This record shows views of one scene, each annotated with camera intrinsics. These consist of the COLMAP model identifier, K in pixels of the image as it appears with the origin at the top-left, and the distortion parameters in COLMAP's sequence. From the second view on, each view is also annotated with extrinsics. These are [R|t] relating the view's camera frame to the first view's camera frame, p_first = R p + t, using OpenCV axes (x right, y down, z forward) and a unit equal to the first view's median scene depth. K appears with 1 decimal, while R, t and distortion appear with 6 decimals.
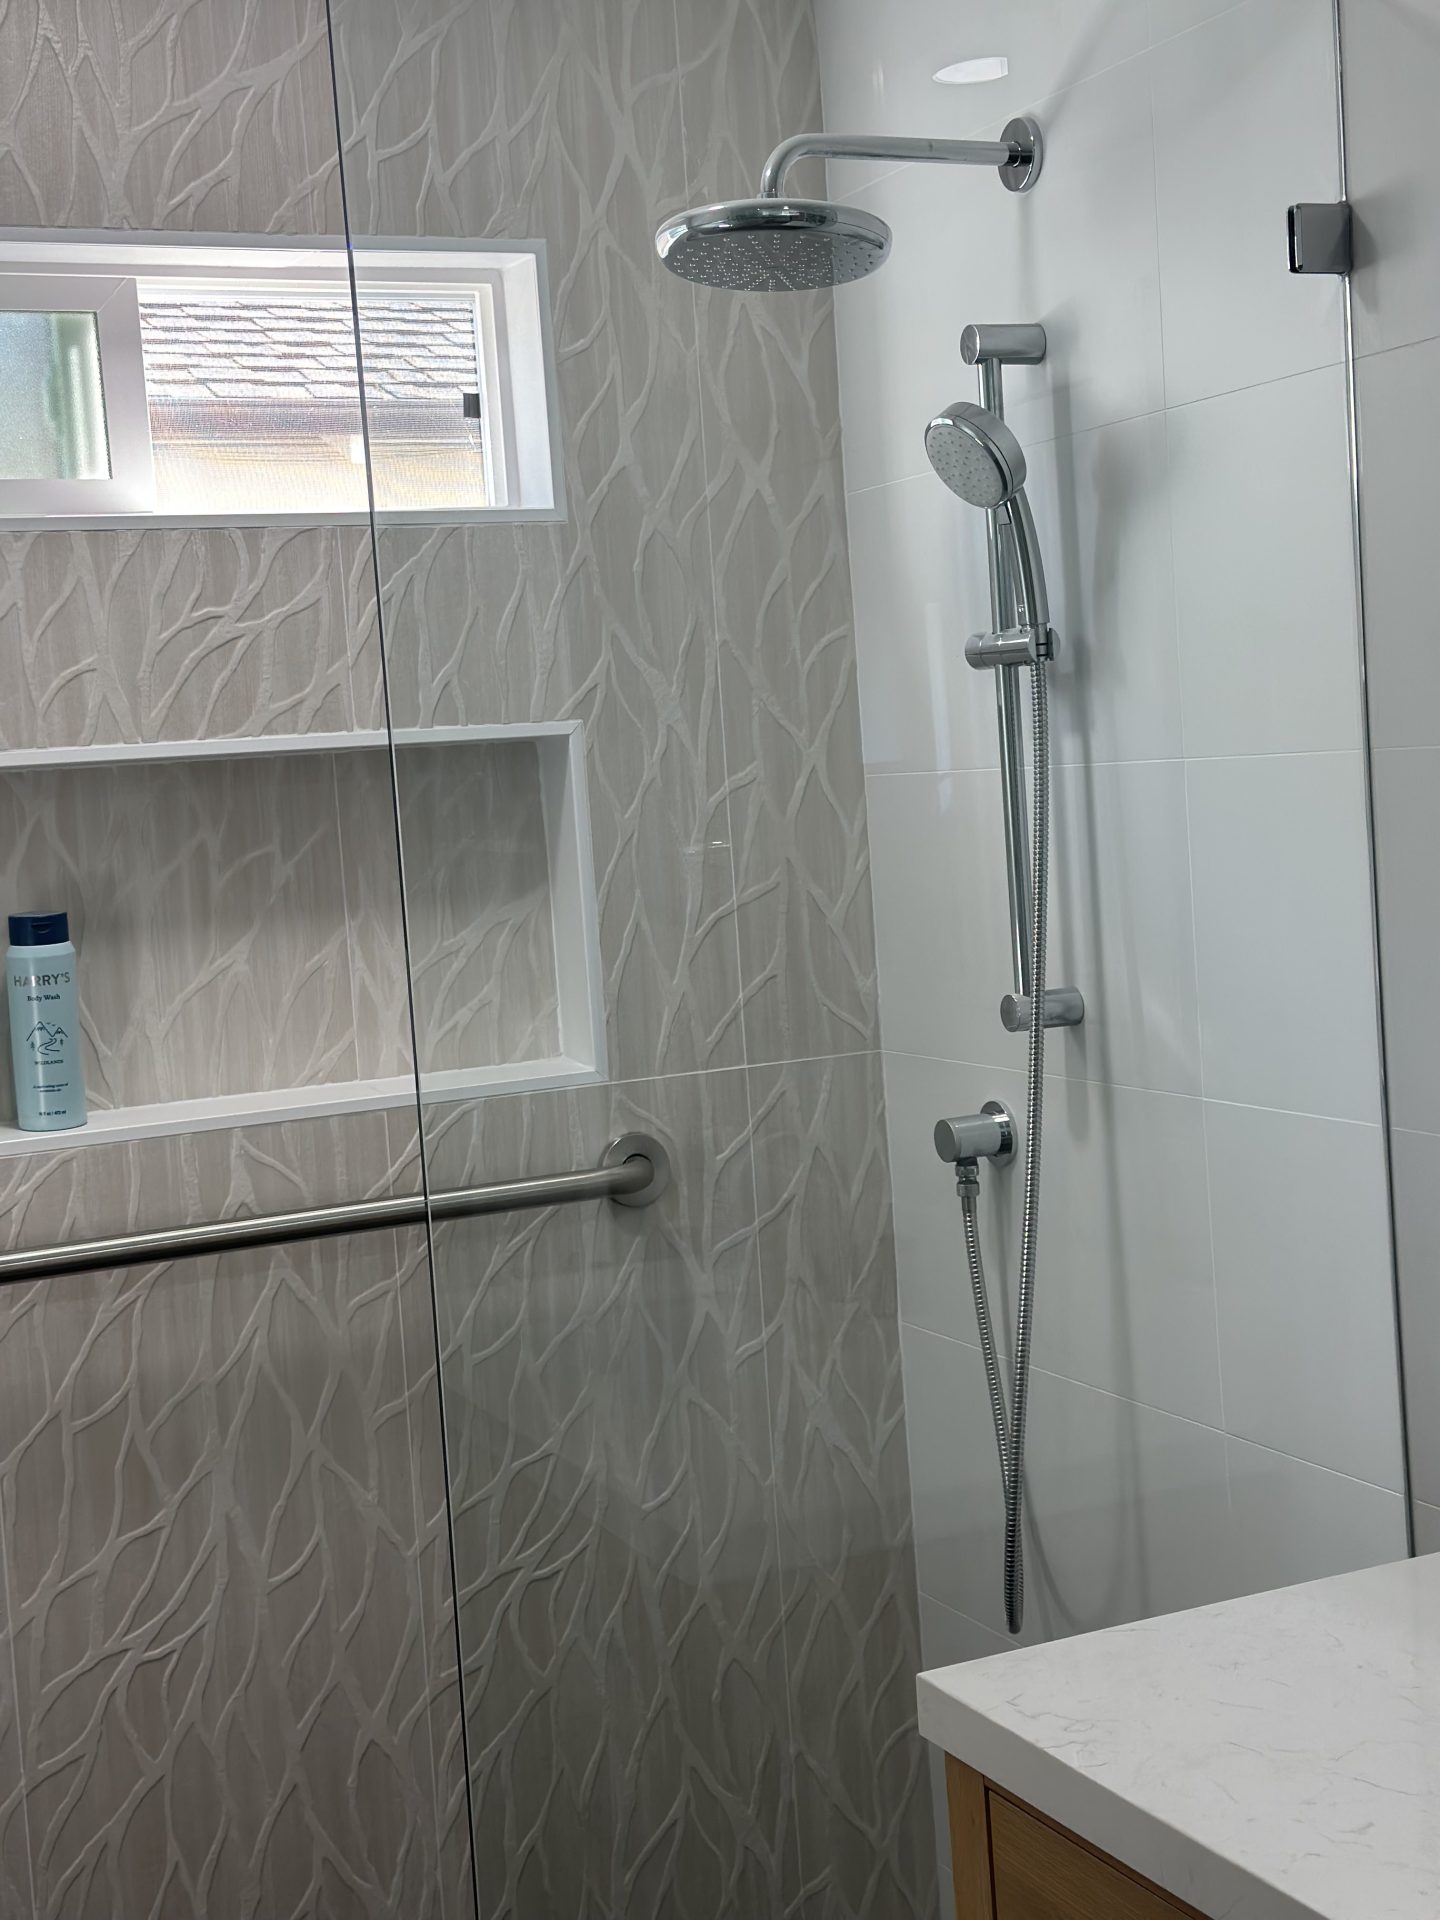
lens RADIAL K [[2670.6, 0, 756.5], [0, 2670.6, 957.5], [0, 0, 1]] dist [0.106476, 0.000000]
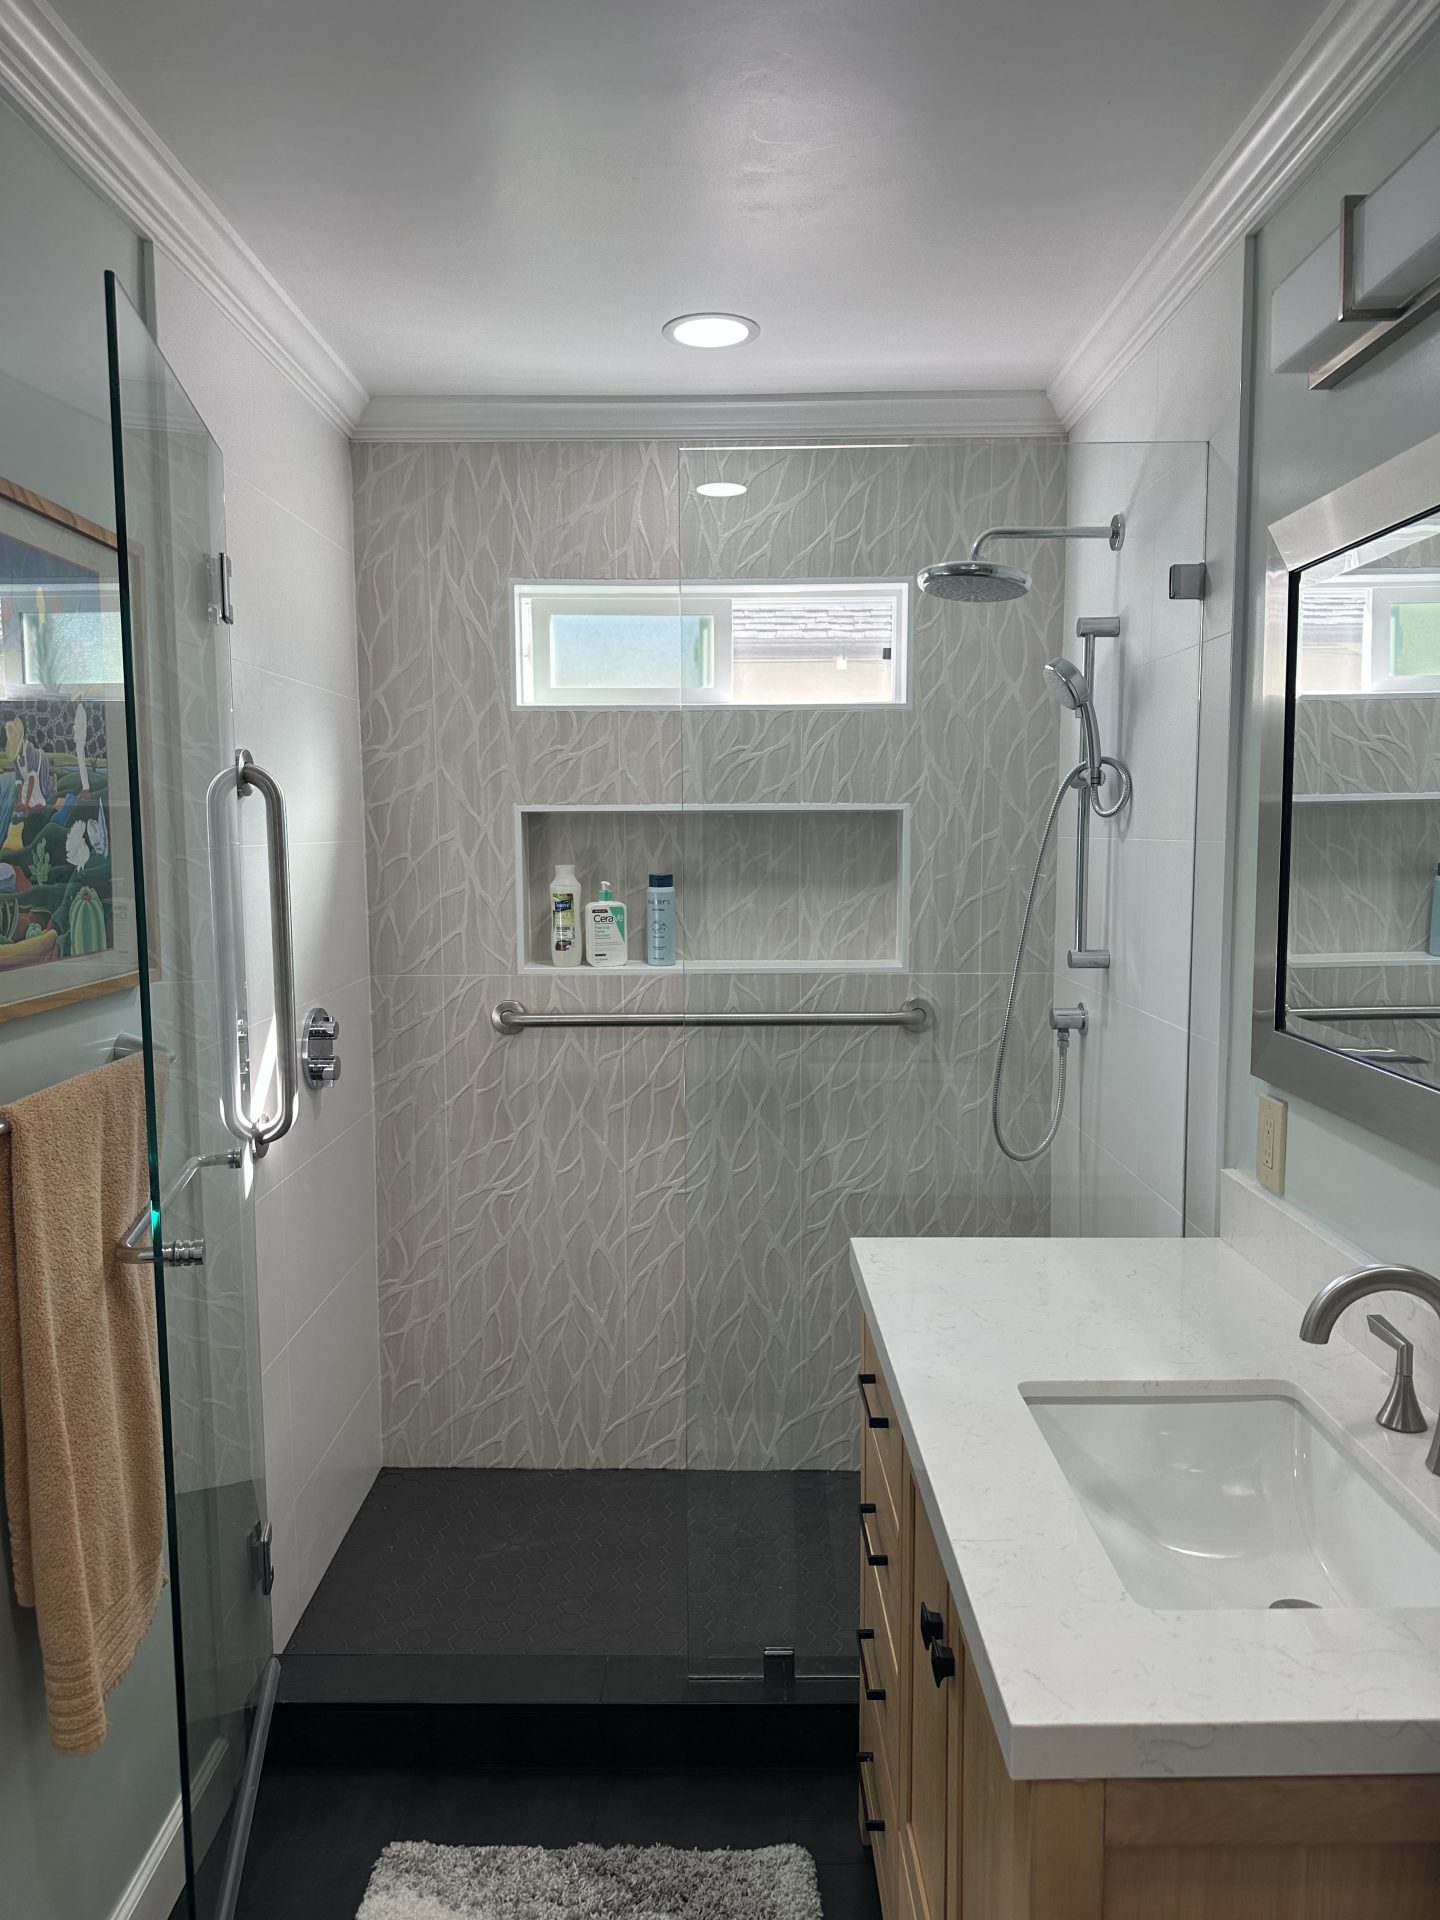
lens RADIAL K [[1342.8, 0, 725.5], [0, 1342.8, 970.2], [0, 0, 1]] dist [0.079464, -0.119708]
pose [[0.901832, 0.108002, -0.418371, 0.269129], [-0.088470, 0.993899, 0.065869, -0.014074], [0.422932, -0.022390, 0.905885, -0.039268]]
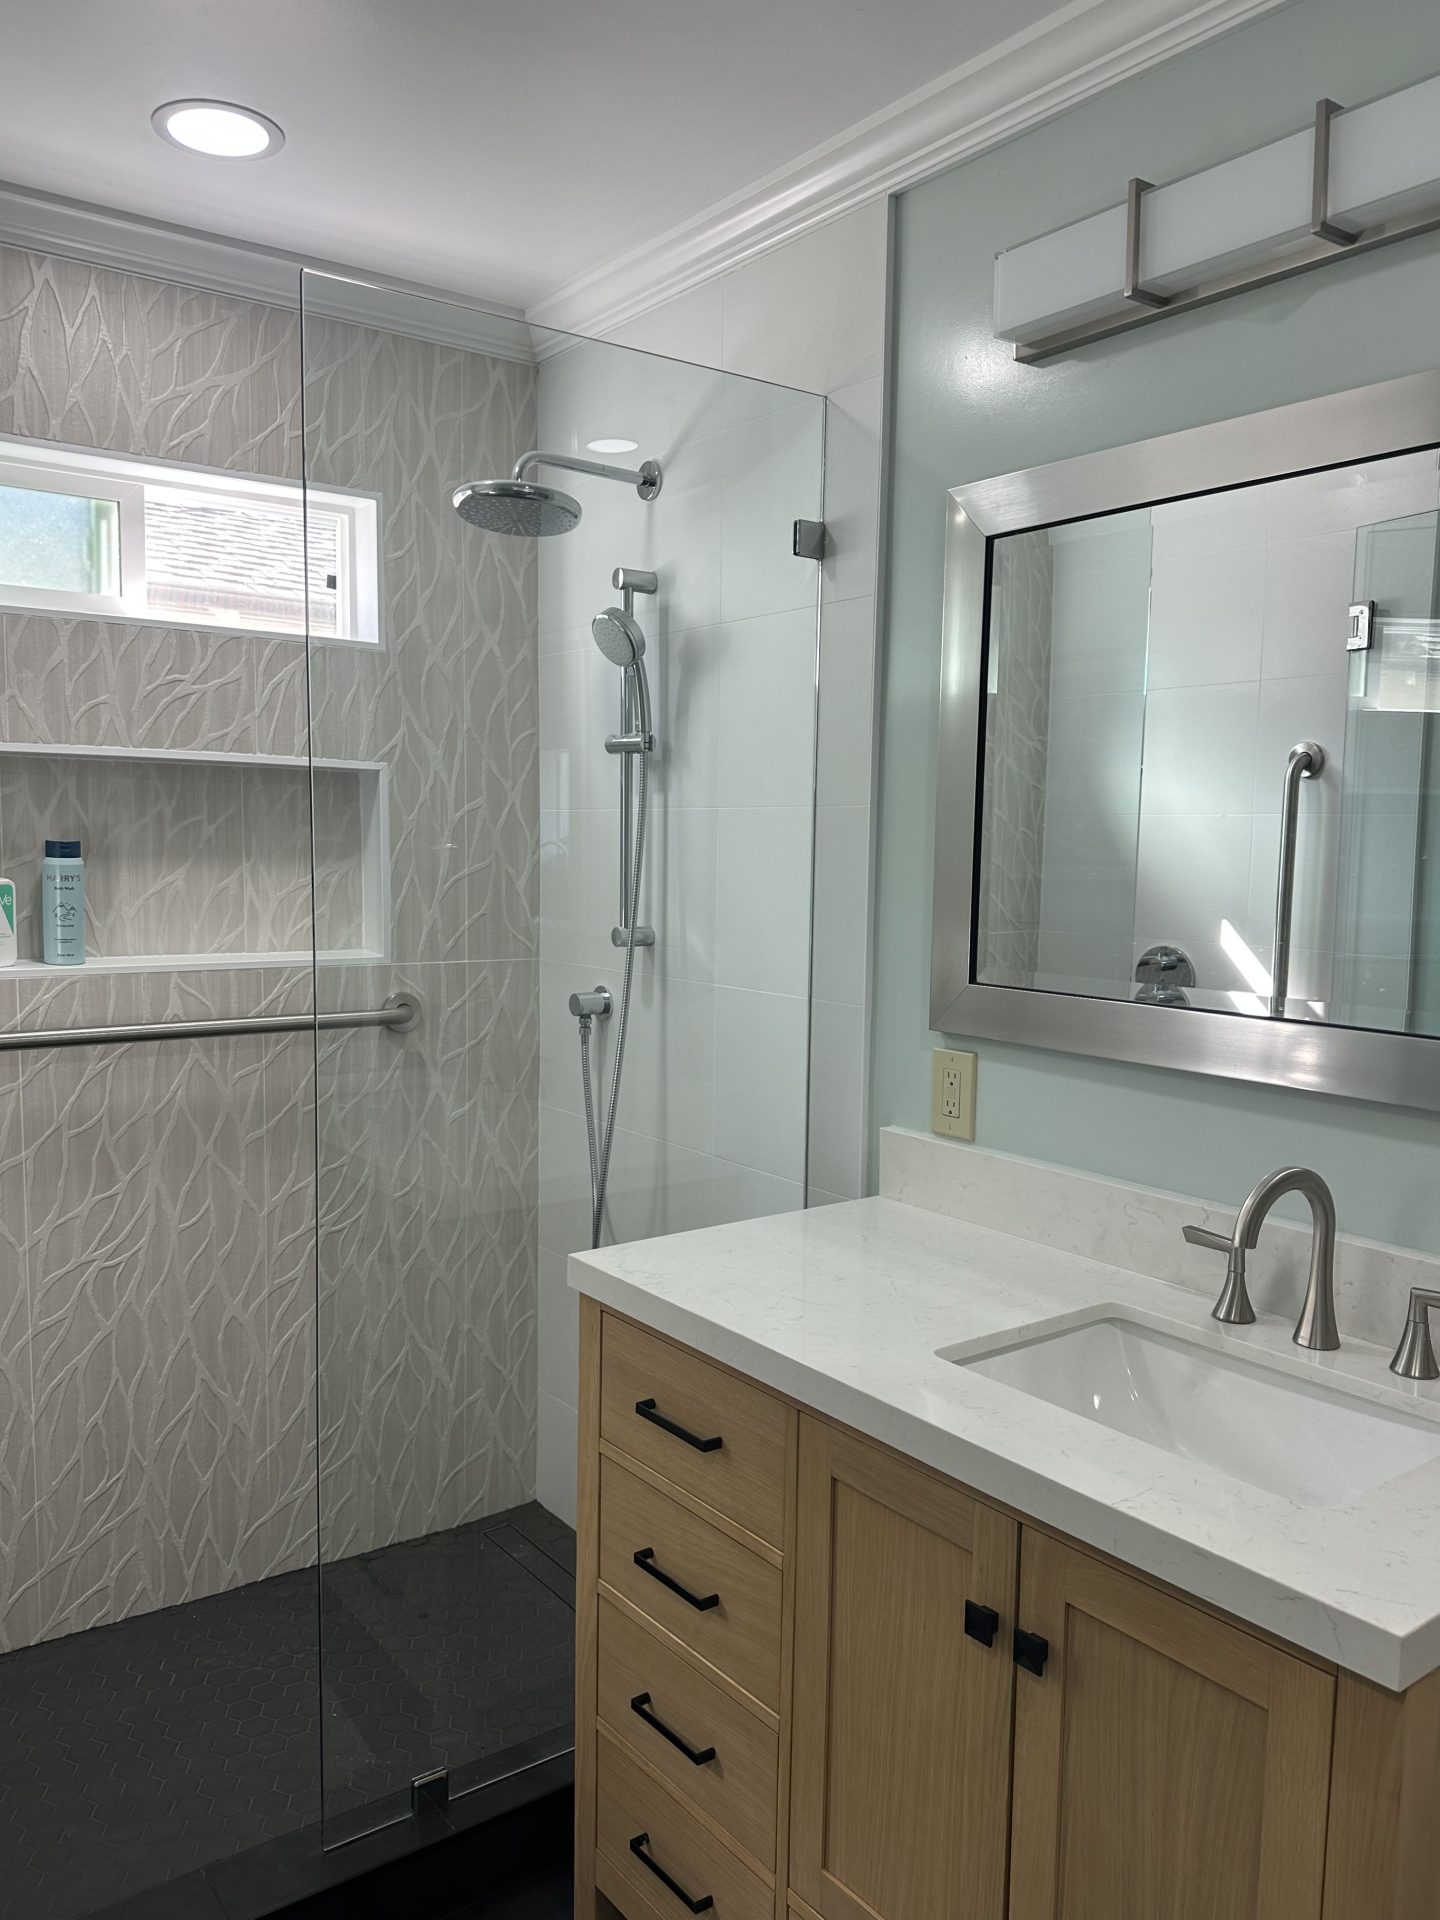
lens RADIAL K [[1441.5, 0, 733.3], [0, 1441.5, 1003.6], [0, 0, 1]] dist [0.112974, -0.185183]
pose [[0.975308, 0.060530, 0.212391, -0.036369], [-0.067036, 0.997472, 0.023557, 0.035690], [-0.210428, -0.037213, 0.976901, -0.019311]]
